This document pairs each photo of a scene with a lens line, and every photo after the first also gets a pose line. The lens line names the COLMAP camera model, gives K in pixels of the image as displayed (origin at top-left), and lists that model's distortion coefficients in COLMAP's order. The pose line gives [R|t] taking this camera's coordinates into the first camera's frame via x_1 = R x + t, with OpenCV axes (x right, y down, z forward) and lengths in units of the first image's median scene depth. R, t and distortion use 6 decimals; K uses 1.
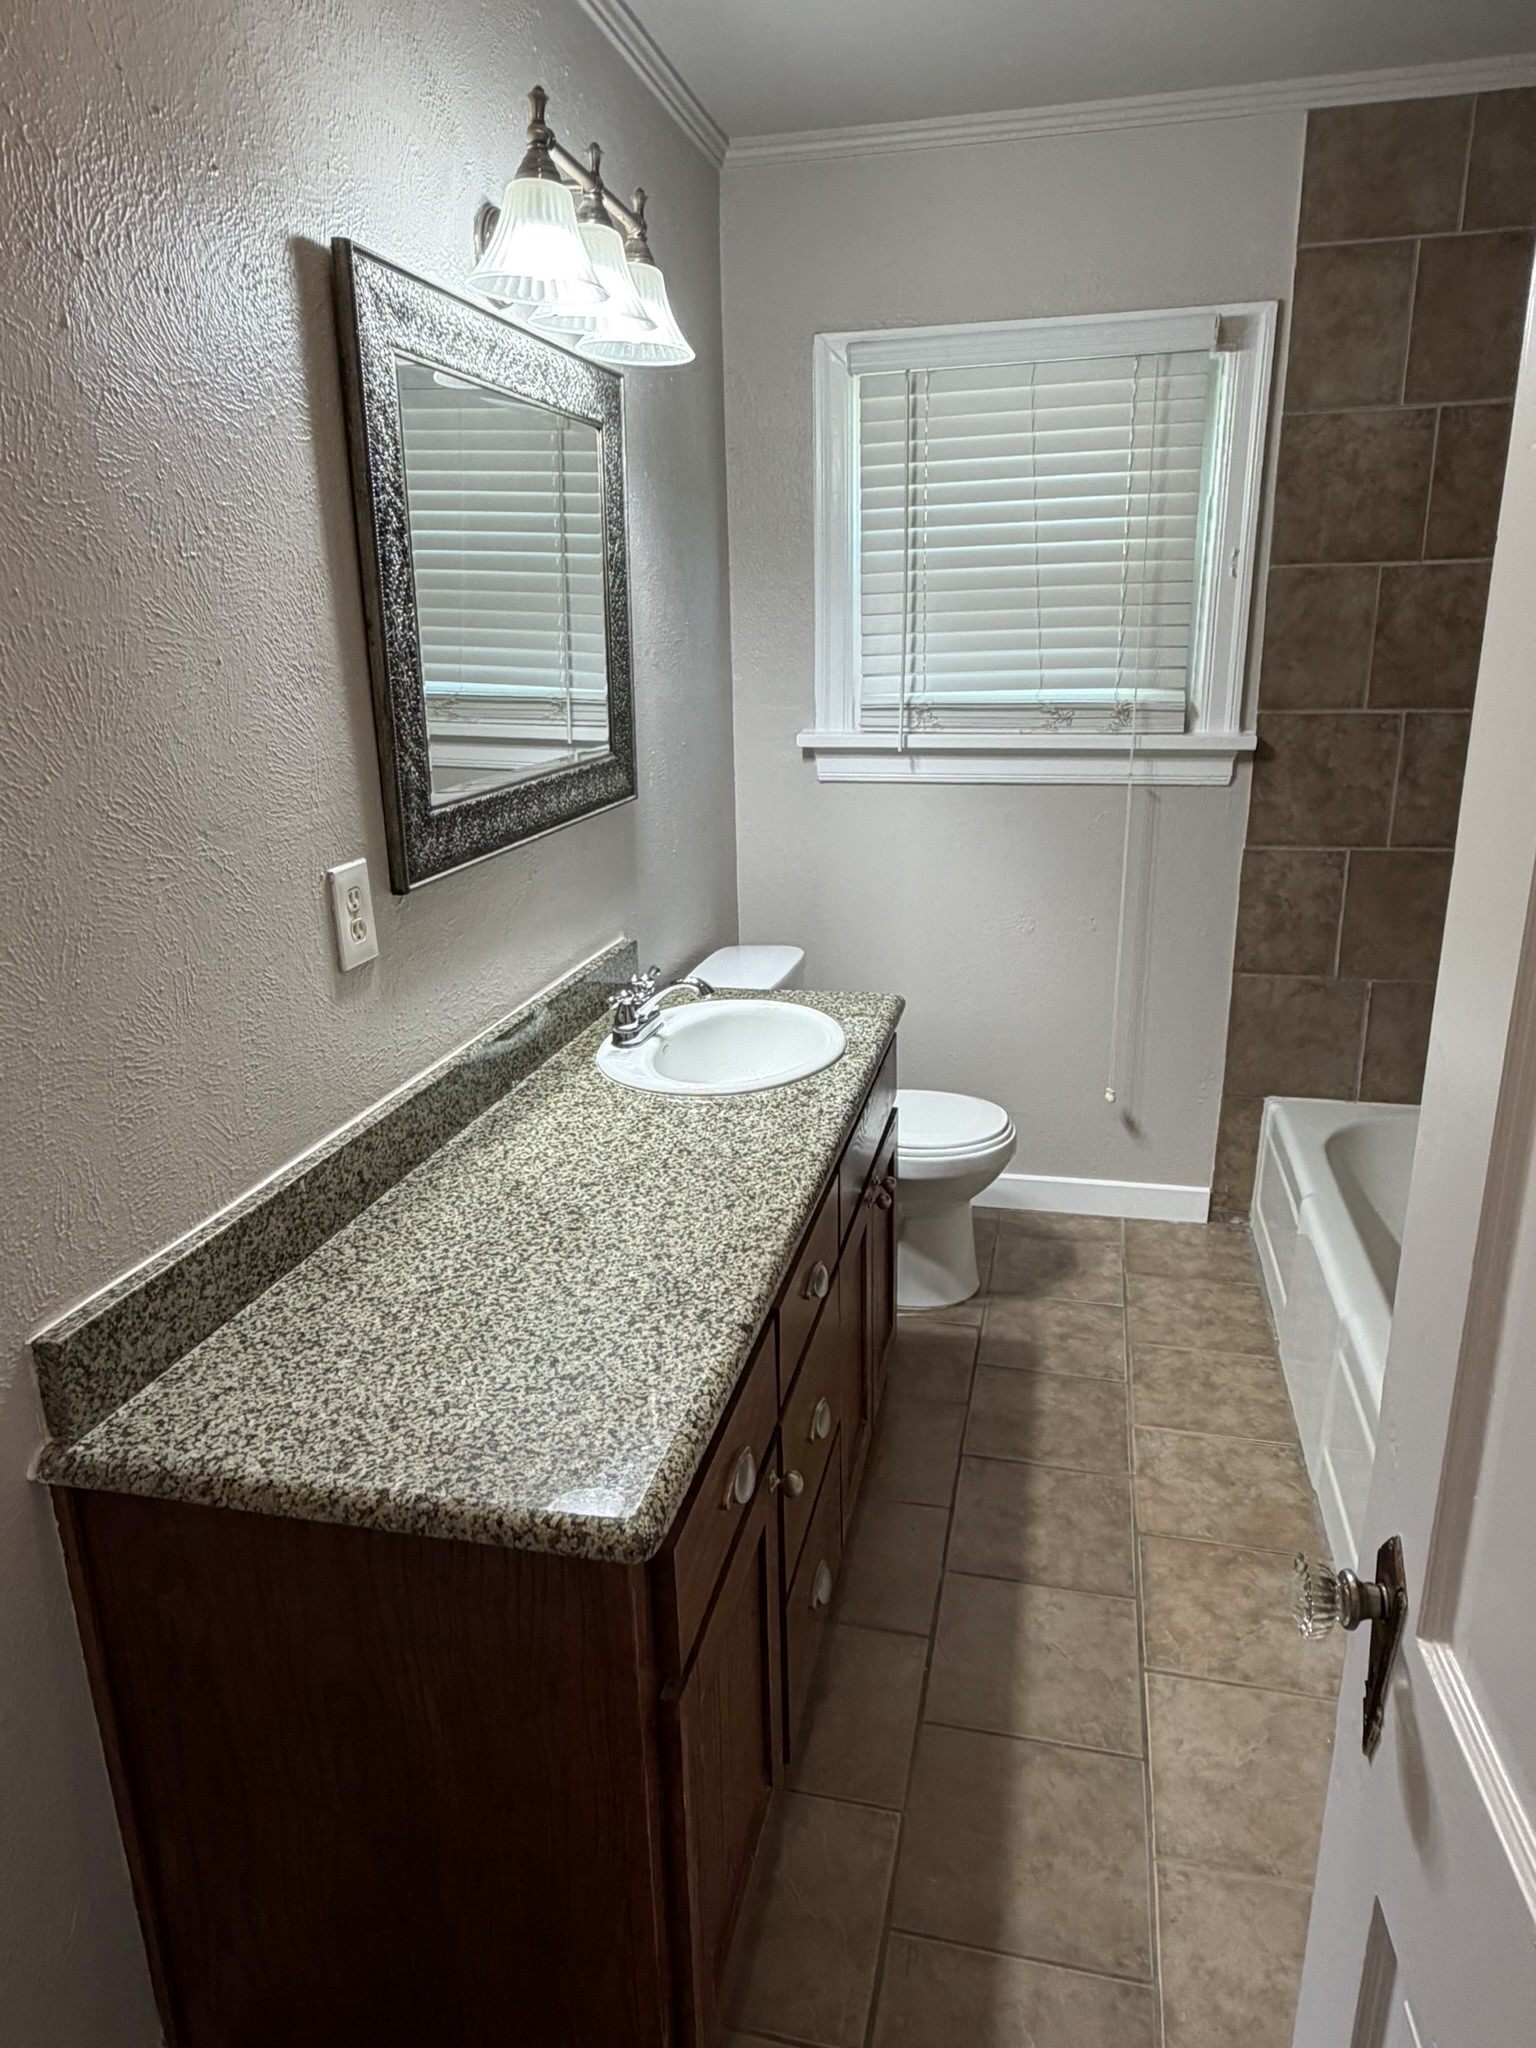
lens RADIAL K [[1300.6, 0, 768.0], [0, 1300.6, 1024.0], [0, 0, 1]] dist [0.003499, 0.002418]
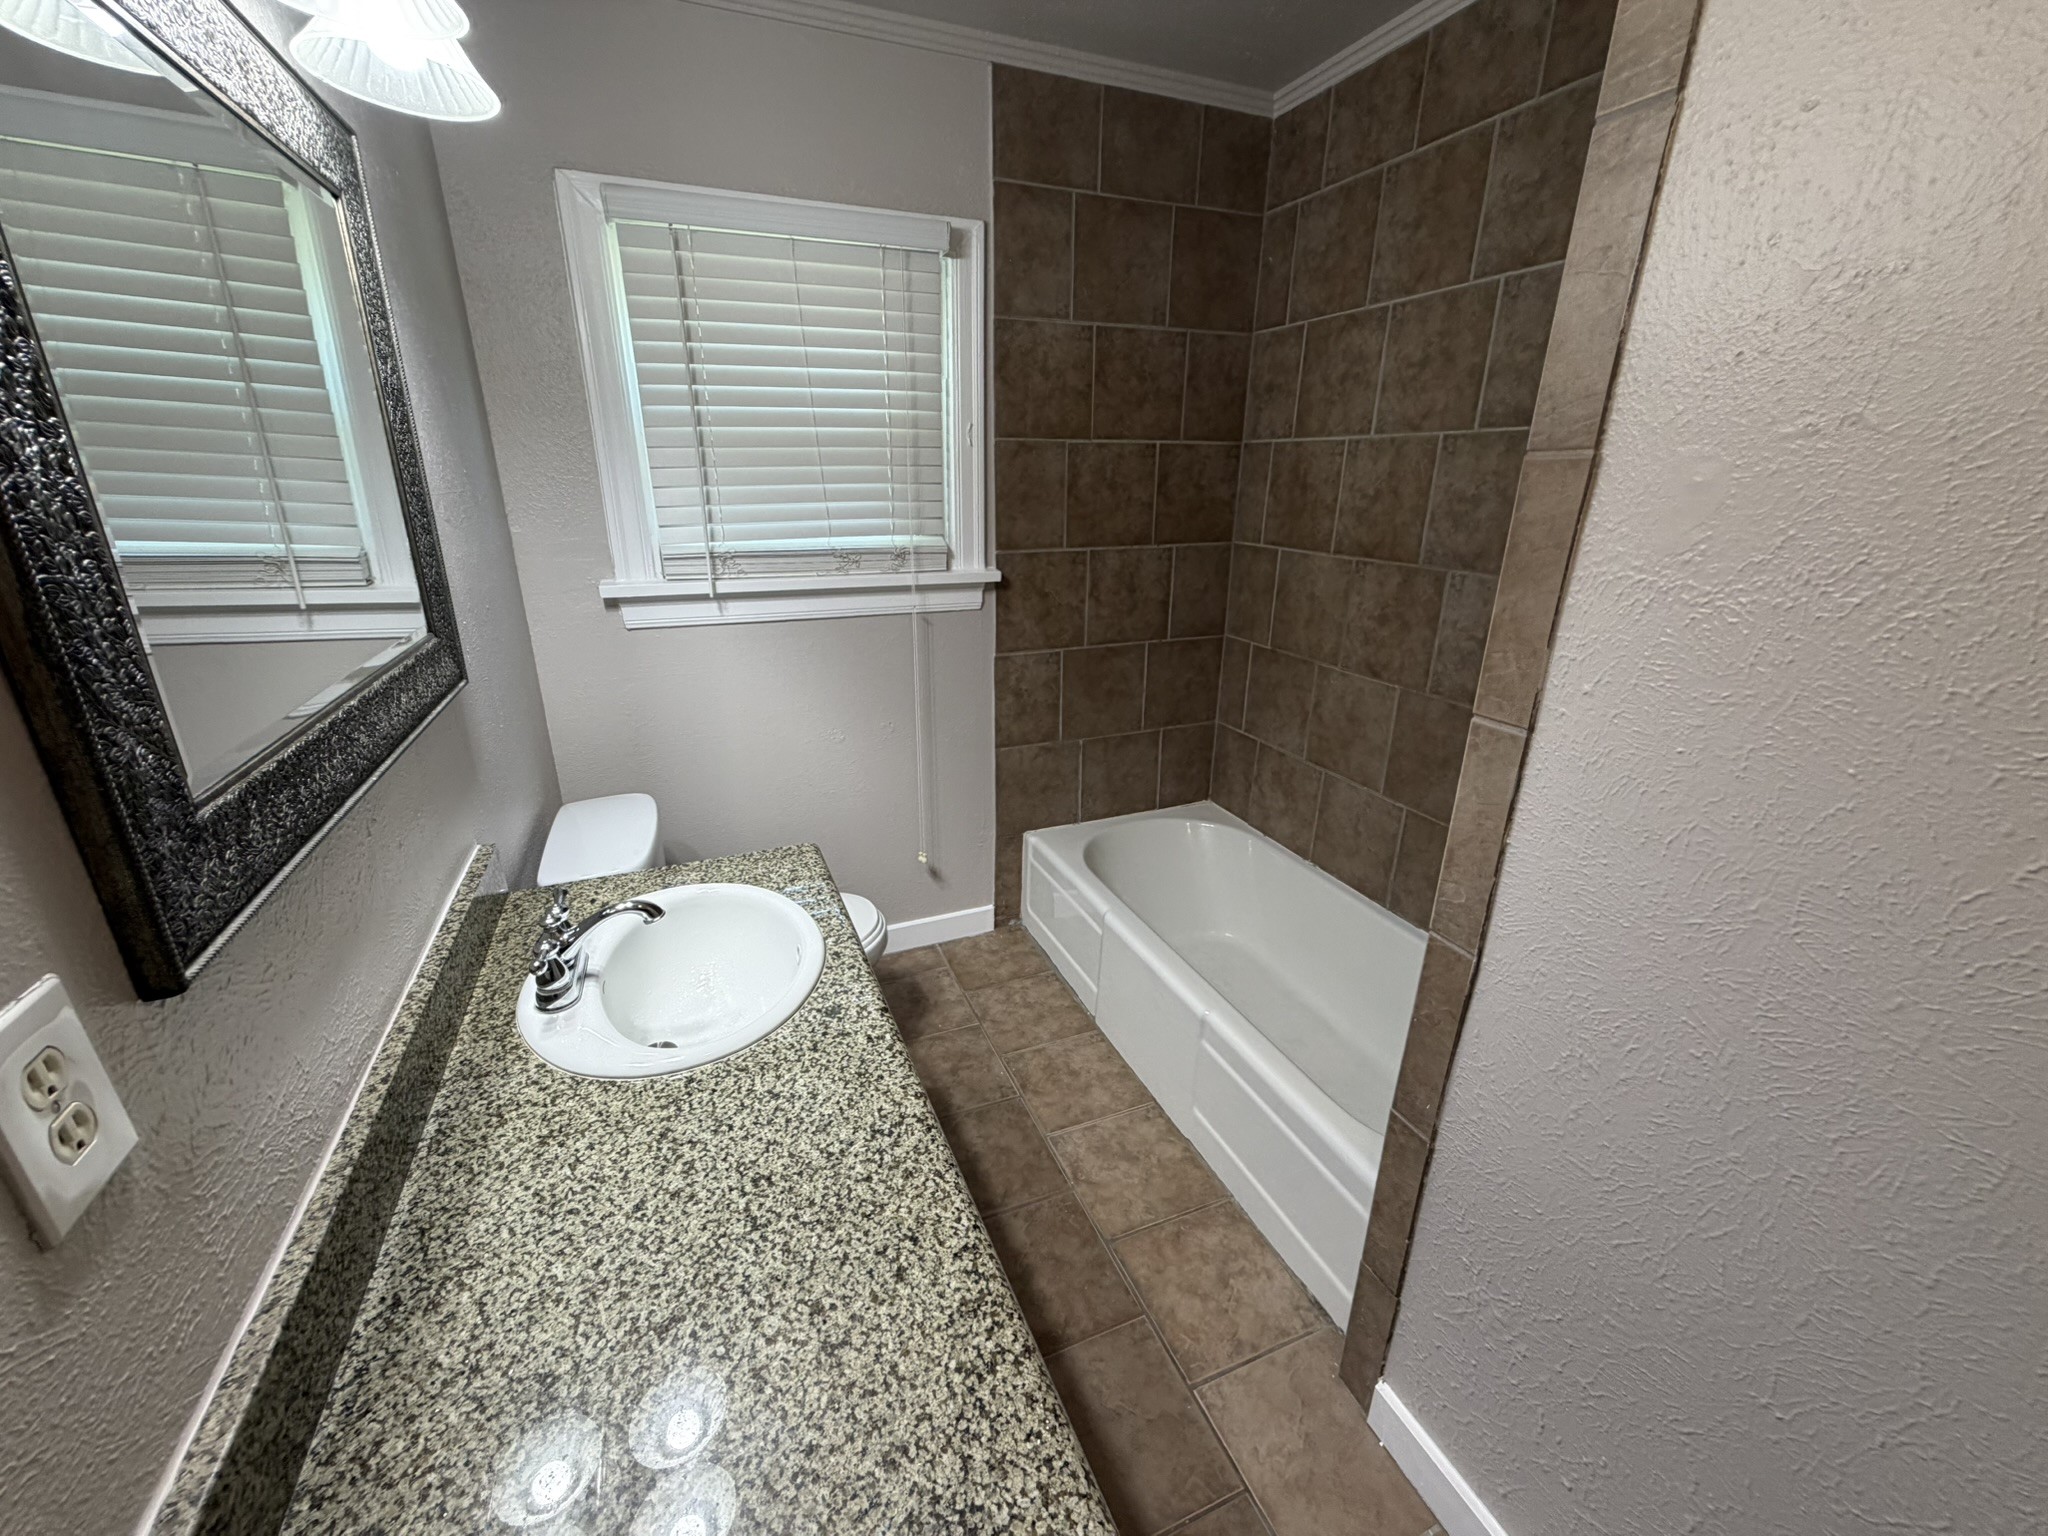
lens RADIAL K [[822.2, 0, 1024.0], [0, 822.2, 768.0], [0, 0, 1]] dist [-0.000855, 0.000279]
pose [[0.809306, -0.176465, 0.560253, -0.100185], [0.154596, 0.984169, 0.086667, -0.094339], [-0.566678, 0.016472, 0.823775, 0.311077]]
